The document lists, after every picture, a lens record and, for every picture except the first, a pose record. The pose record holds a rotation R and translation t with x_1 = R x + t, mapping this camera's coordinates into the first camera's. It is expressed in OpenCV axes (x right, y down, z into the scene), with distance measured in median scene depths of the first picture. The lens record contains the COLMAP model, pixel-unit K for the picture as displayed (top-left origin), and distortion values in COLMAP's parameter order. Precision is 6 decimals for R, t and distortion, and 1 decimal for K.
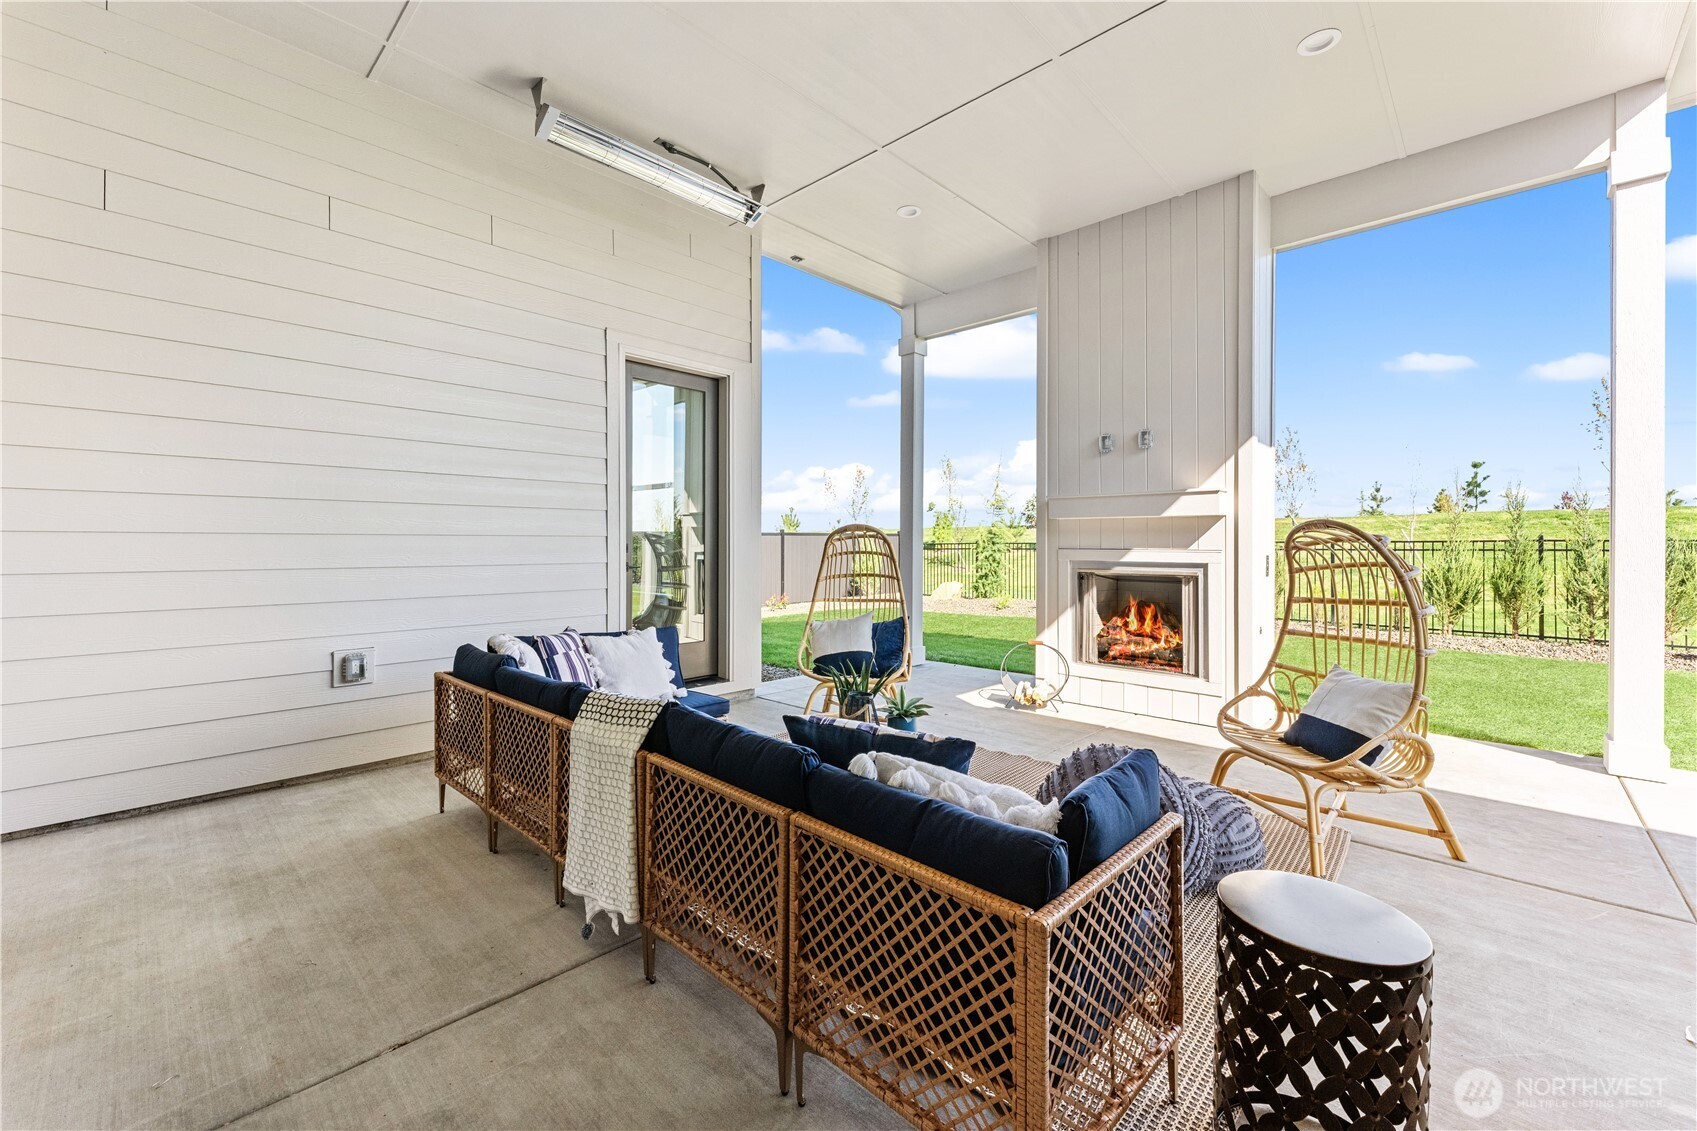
lens RADIAL K [[690.9, 0, 846.0], [0, 690.9, 551.6], [0, 0, 1]] dist [-0.000651, -0.000020]
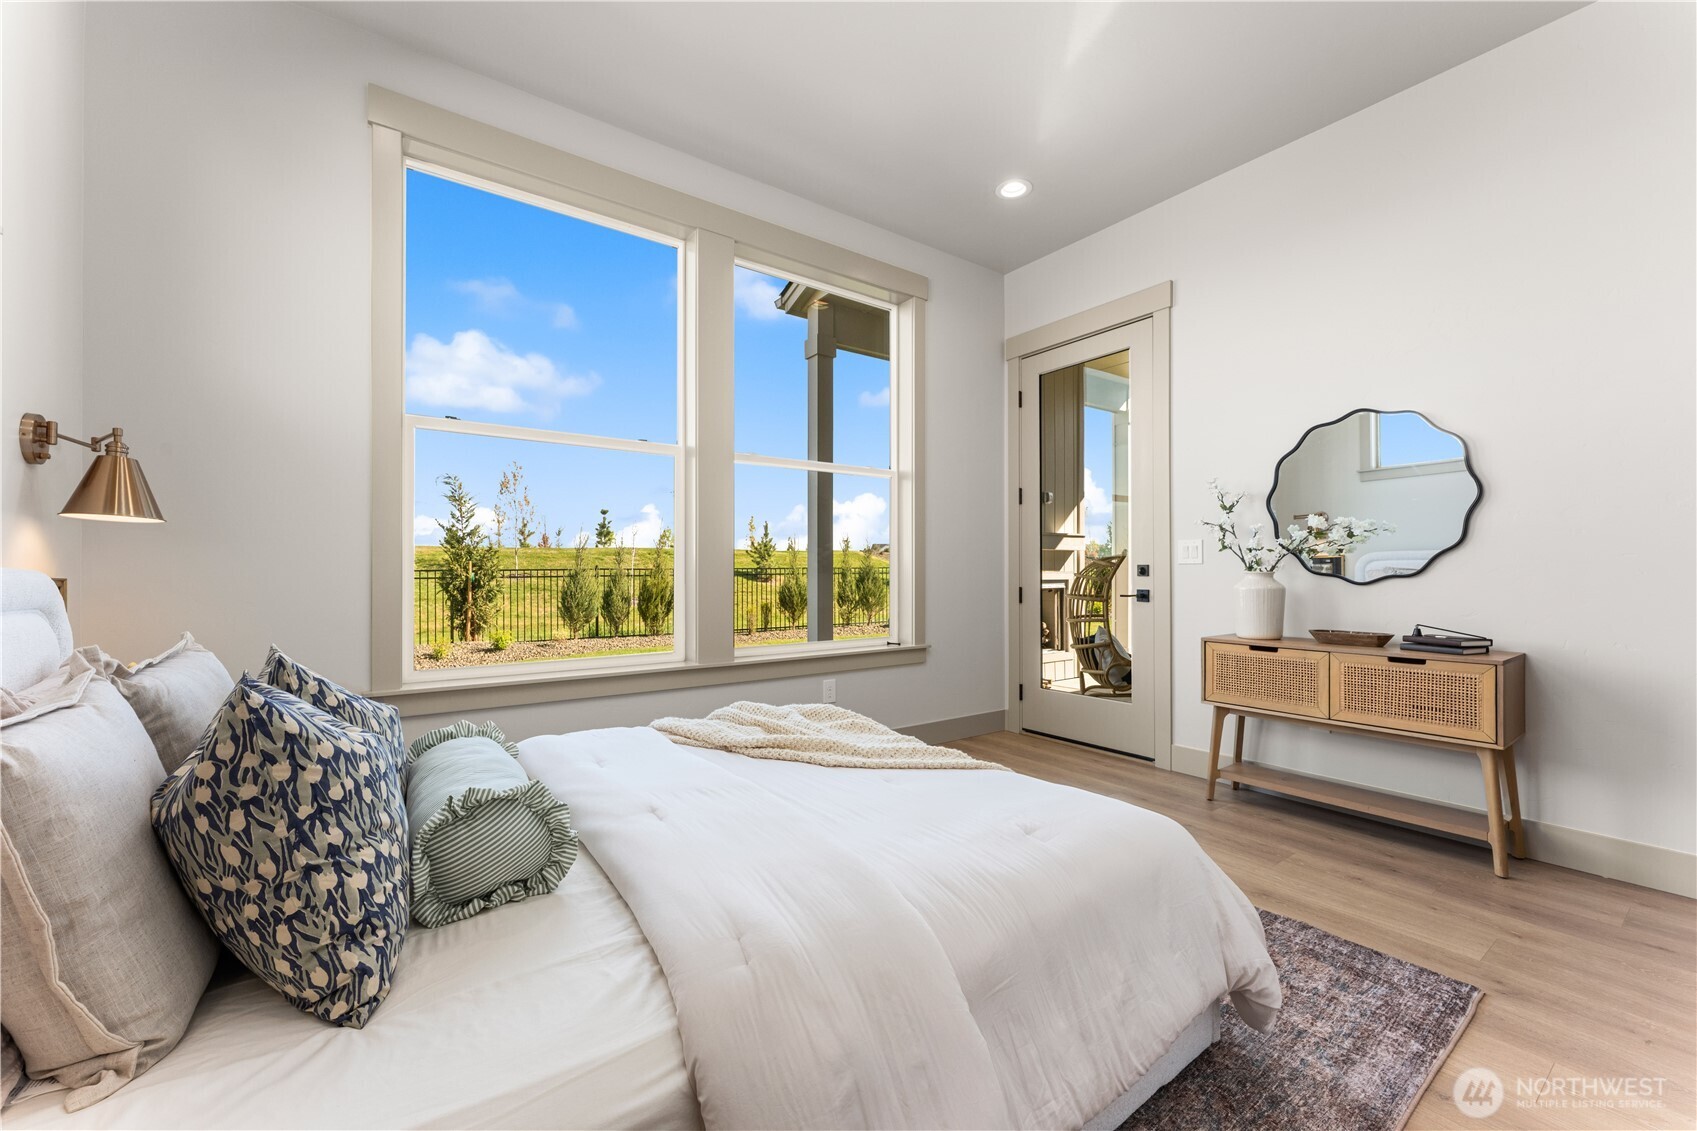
lens RADIAL K [[661.2, 0, 848.5], [0, 661.2, 565.5], [0, 0, 1]] dist [-0.000134, -0.000004]
pose [[0.157538, 0.009516, 0.987467, -1.078648], [0.010976, 0.999875, -0.011387, -0.004086], [-0.987452, 0.012633, 0.157414, 1.233518]]
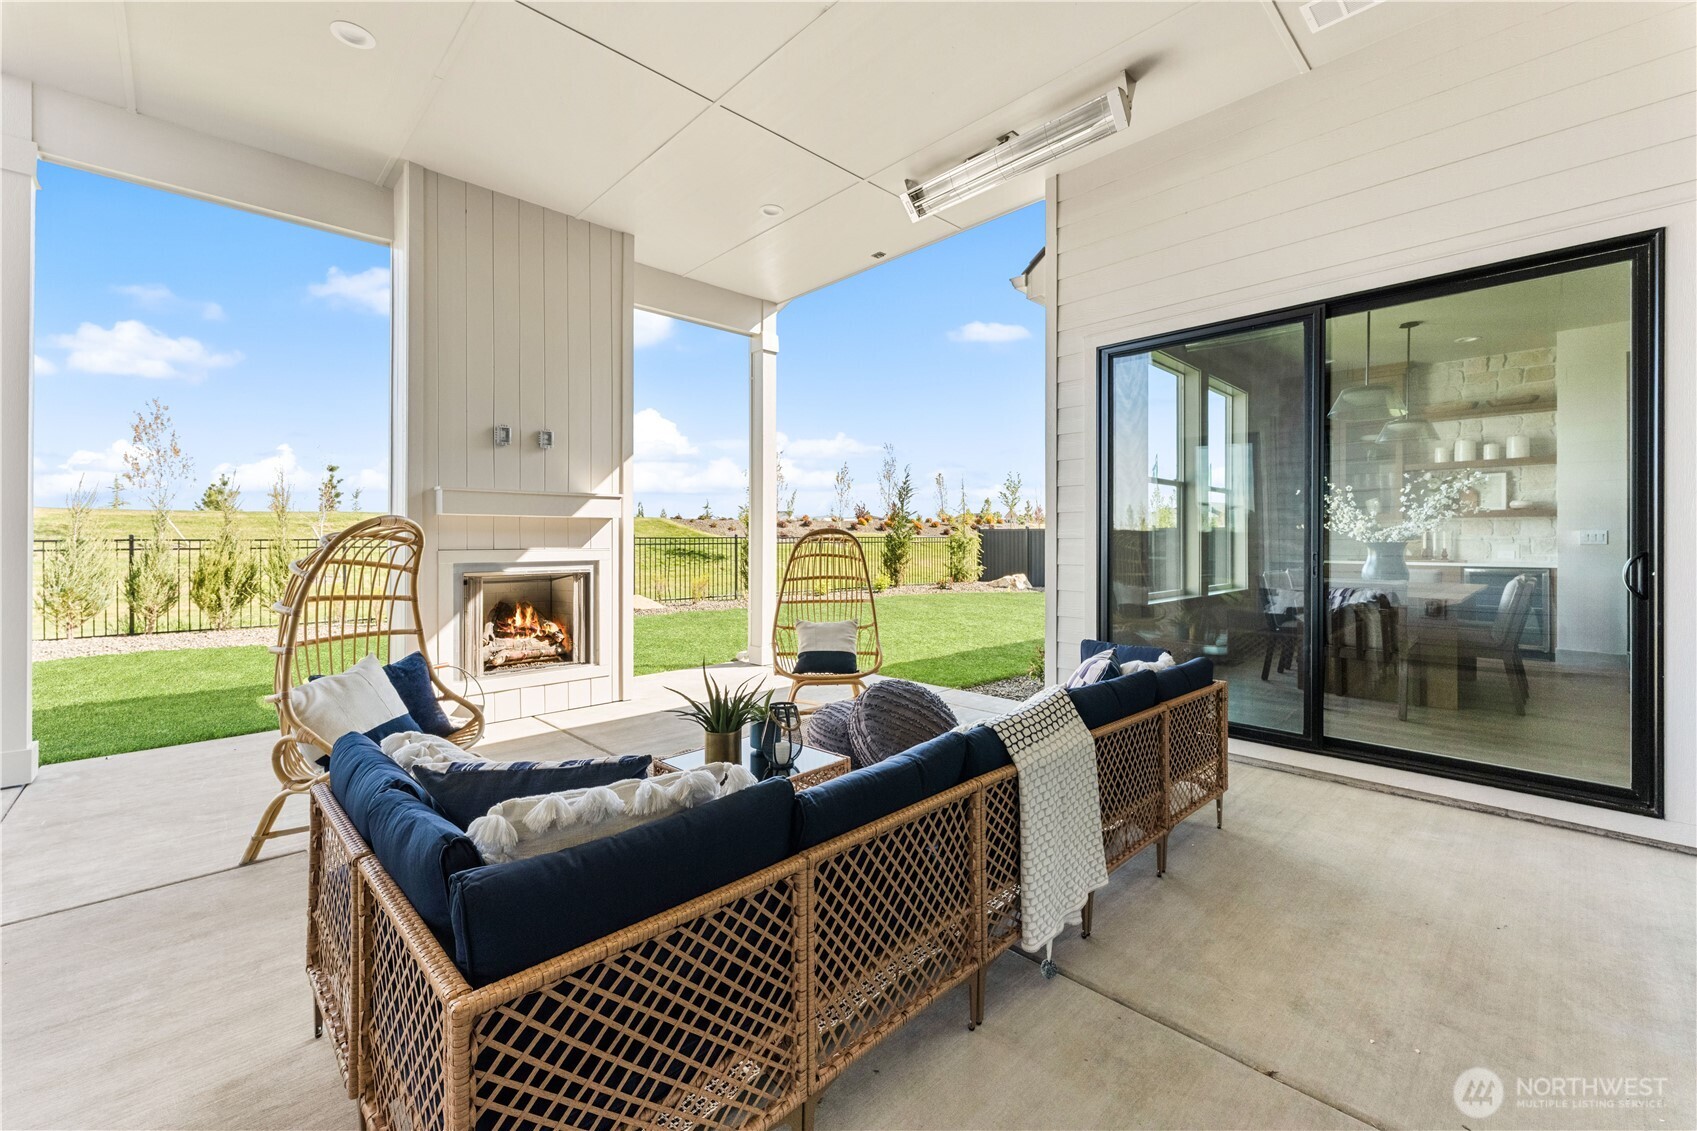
lens RADIAL K [[690.9, 0, 846.0], [0, 690.9, 551.6], [0, 0, 1]] dist [-0.000651, -0.000020]
pose [[0.040508, -0.016611, 0.999041, -0.566598], [0.011053, 0.999808, 0.016176, -0.010757], [-0.999118, 0.010387, 0.040684, 0.537361]]
